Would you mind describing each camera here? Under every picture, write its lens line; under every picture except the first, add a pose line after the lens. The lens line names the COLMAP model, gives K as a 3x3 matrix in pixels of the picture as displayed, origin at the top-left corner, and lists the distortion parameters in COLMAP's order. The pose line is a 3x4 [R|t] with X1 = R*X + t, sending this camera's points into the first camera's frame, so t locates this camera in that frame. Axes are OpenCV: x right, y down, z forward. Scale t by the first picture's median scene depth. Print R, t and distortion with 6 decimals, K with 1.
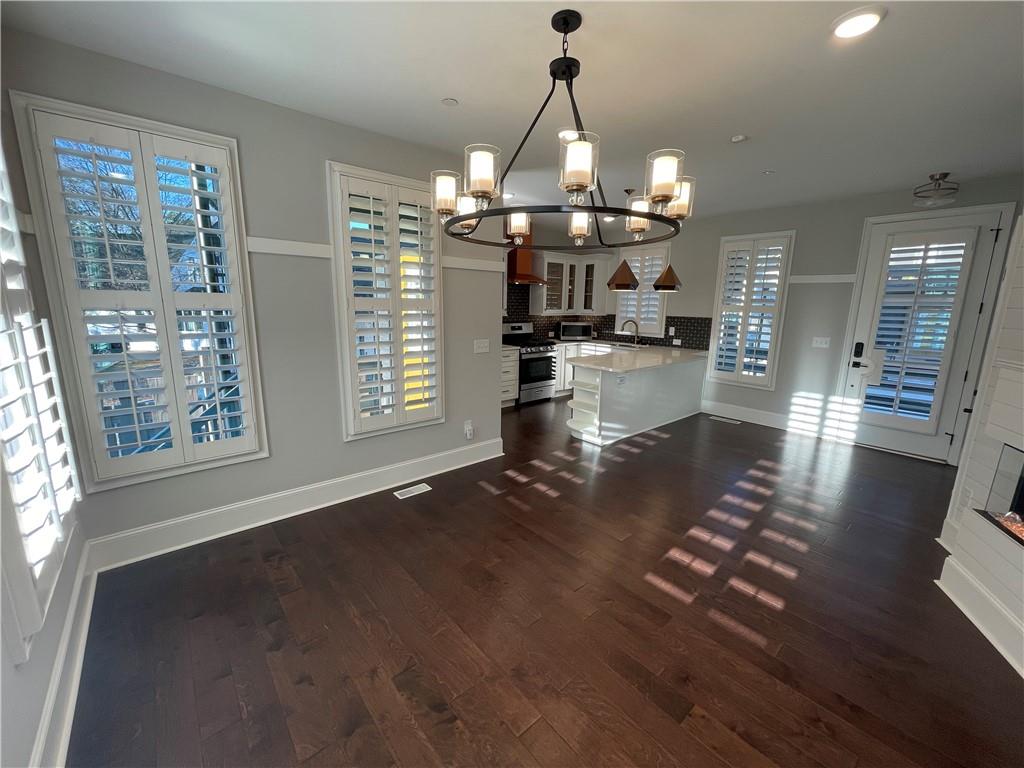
lens RADIAL K [[410.1, 0, 510.6], [0, 410.1, 381.4], [0, 0, 1]] dist [-0.001903, 0.000427]
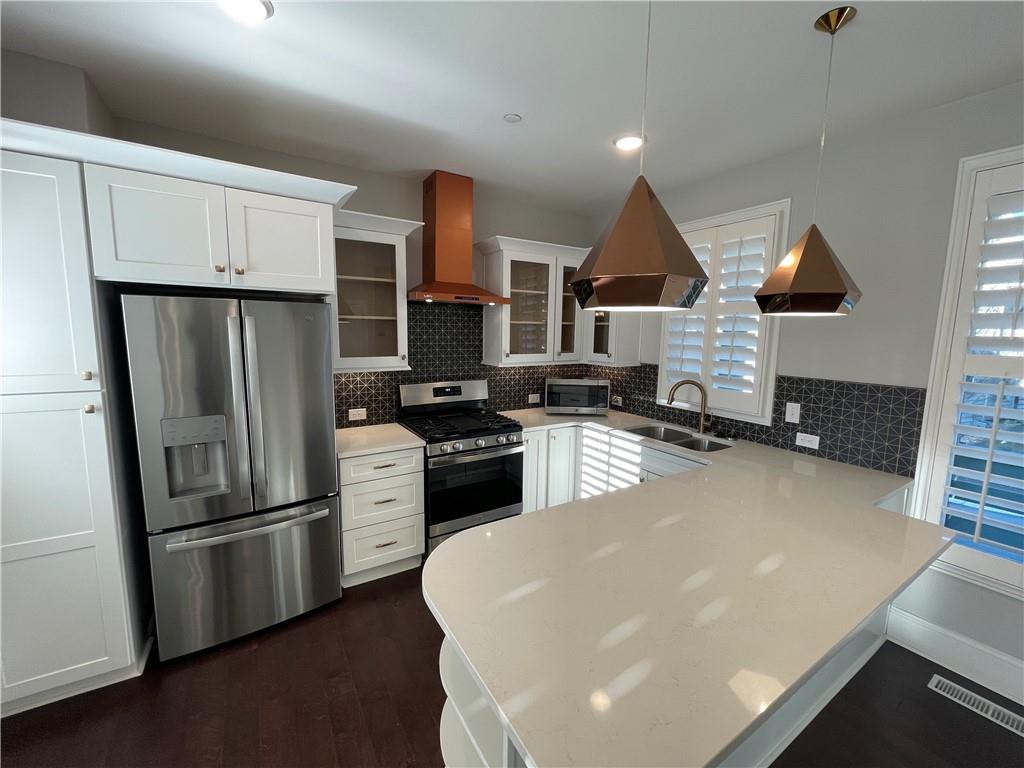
lens RADIAL K [[410.1, 0, 510.6], [0, 410.1, 381.4], [0, 0, 1]] dist [-0.001903, 0.000427]
pose [[0.988730, 0.018794, -0.148525, 0.199930], [-0.028899, 0.997390, -0.066174, -0.136978], [0.146893, 0.069720, 0.986692, 0.634986]]
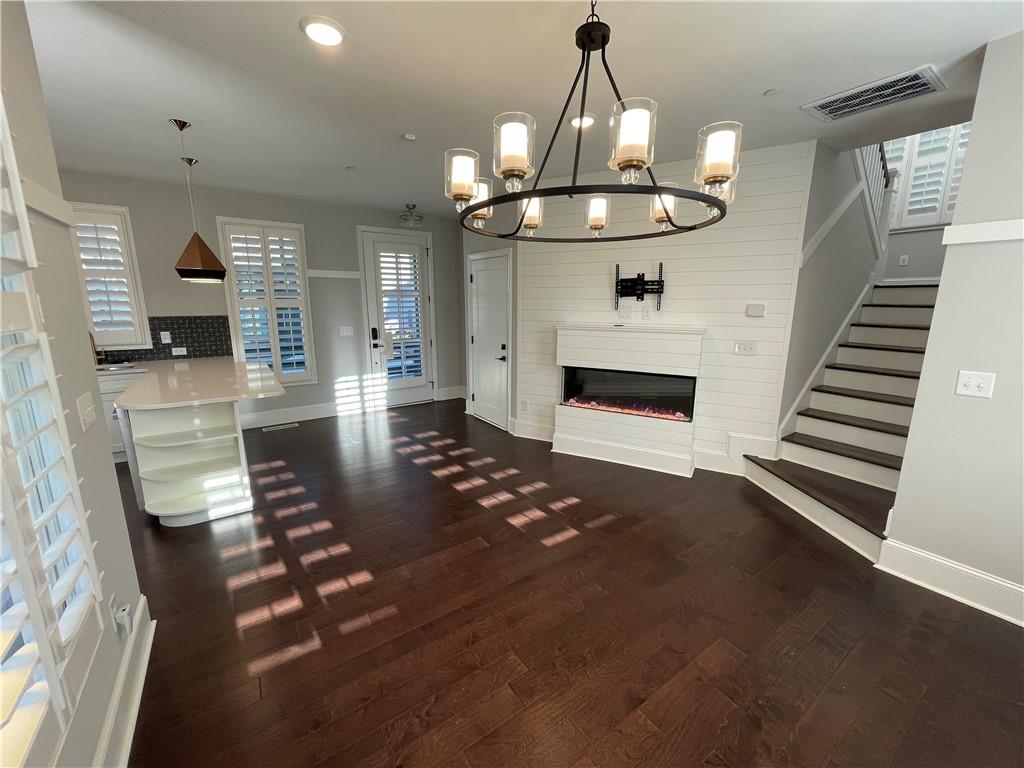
lens RADIAL K [[410.1, 0, 510.6], [0, 410.1, 381.4], [0, 0, 1]] dist [-0.001903, 0.000427]
pose [[0.109213, -0.209117, 0.971773, -0.289494], [0.193328, 0.963421, 0.185593, -0.075254], [-0.975037, 0.167602, 0.145647, 0.374695]]
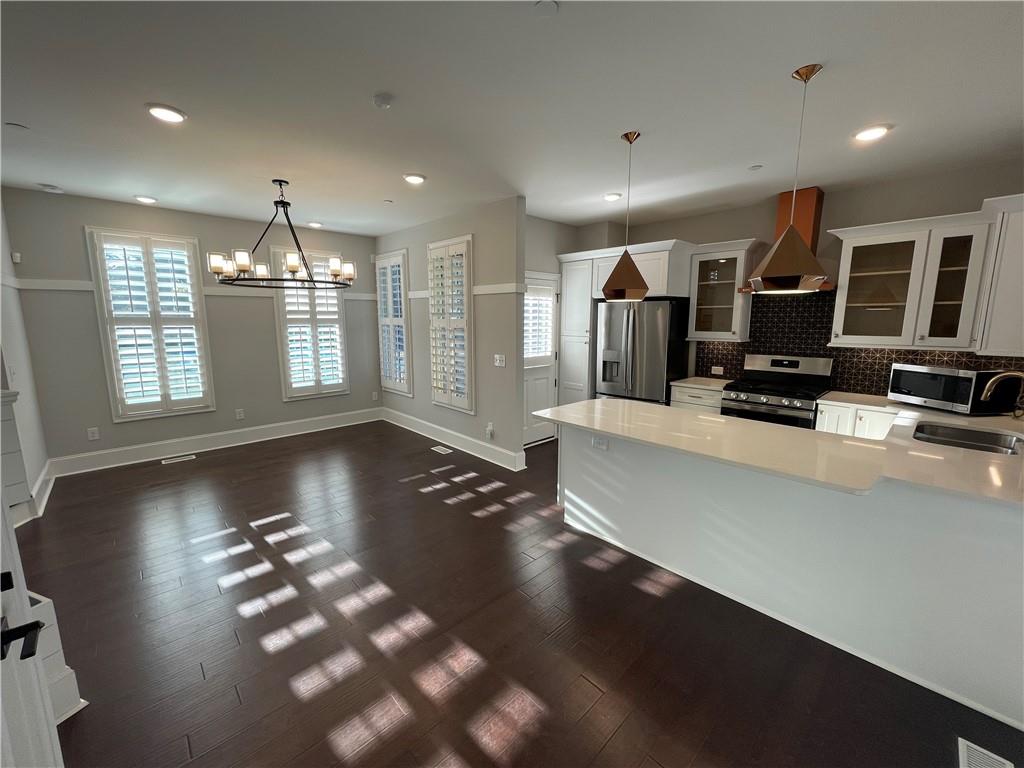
lens RADIAL K [[410.1, 0, 510.6], [0, 410.1, 381.4], [0, 0, 1]] dist [-0.001903, 0.000427]
pose [[0.057435, 0.139227, -0.988593, 0.740706], [-0.190915, 0.973485, 0.126008, -0.126326], [0.979925, 0.181500, 0.082493, 0.671371]]
